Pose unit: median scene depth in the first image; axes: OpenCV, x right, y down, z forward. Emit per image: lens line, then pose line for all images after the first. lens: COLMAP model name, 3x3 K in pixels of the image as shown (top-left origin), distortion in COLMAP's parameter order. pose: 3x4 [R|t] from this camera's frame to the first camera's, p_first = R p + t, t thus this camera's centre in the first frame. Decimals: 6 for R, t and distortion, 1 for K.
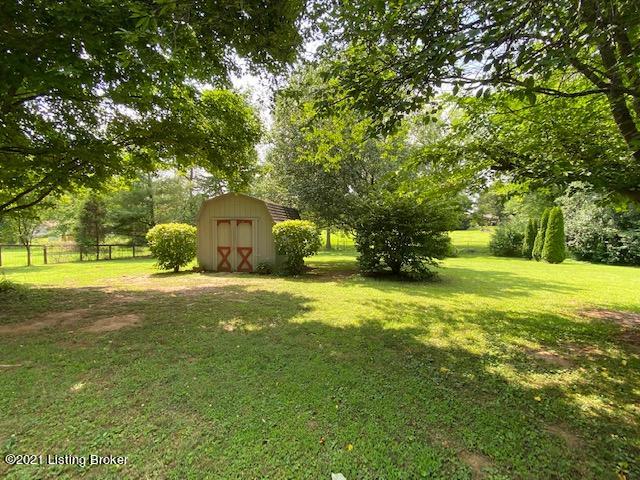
lens RADIAL K [[286.5, 0, 319.9], [0, 286.5, 237.4], [0, 0, 1]] dist [-0.000248, -0.008360]
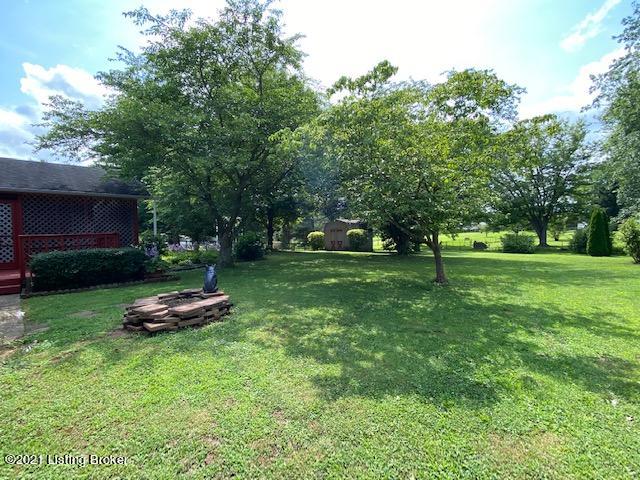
lens RADIAL K [[286.5, 0, 319.9], [0, 286.5, 239.8], [0, 0, 1]] dist [-0.000248, -0.008360]
pose [[0.860275, 0.001510, -0.509828, 0.847106], [-0.006796, 0.999941, -0.008505, 0.043686], [0.509785, 0.010782, 0.860234, -1.231293]]
